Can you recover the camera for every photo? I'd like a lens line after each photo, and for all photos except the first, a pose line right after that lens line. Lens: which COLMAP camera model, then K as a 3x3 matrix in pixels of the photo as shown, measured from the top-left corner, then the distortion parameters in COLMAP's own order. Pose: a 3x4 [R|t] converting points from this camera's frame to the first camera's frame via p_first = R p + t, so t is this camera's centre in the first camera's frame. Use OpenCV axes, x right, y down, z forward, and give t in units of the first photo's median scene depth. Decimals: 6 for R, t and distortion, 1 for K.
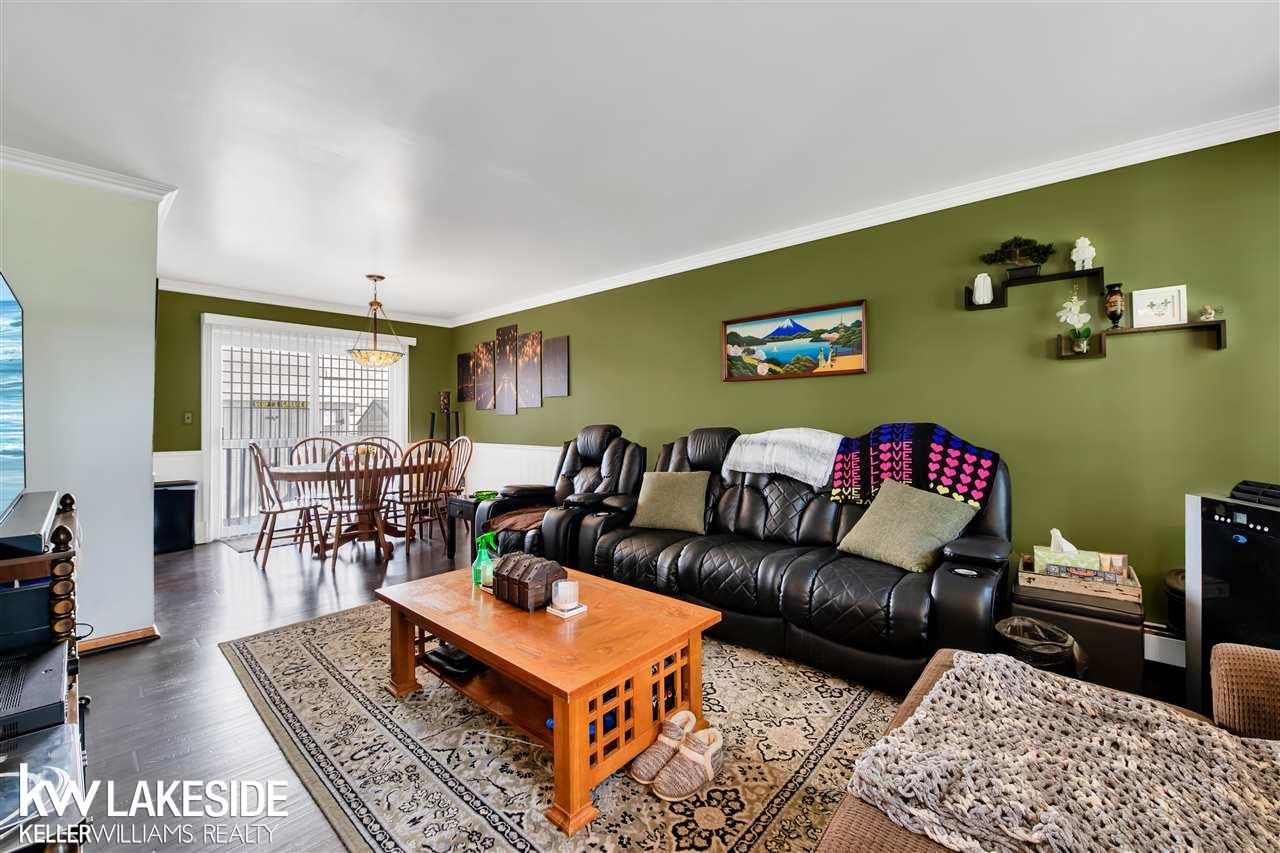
lens RADIAL K [[511.4, 0, 642.0], [0, 511.4, 421.4], [0, 0, 1]] dist [-0.001442, -0.000156]
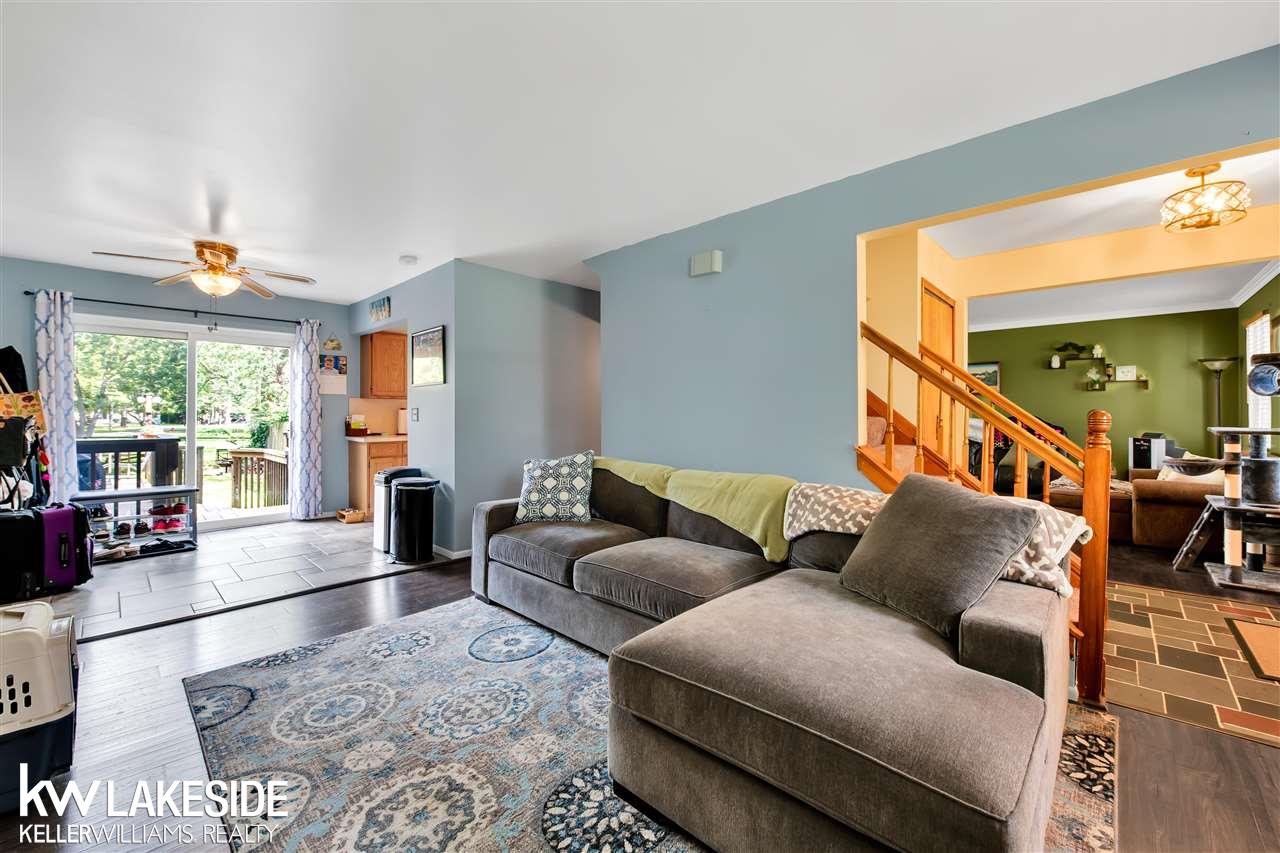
lens RADIAL K [[511.4, 0, 637.7], [0, 511.4, 421.7], [0, 0, 1]] dist [-0.001442, -0.000156]
pose [[0.999837, 0.006986, -0.016654, -1.428188], [-0.006896, 0.999962, 0.005415, 0.034510], [0.016691, -0.005299, 0.999847, -1.639035]]
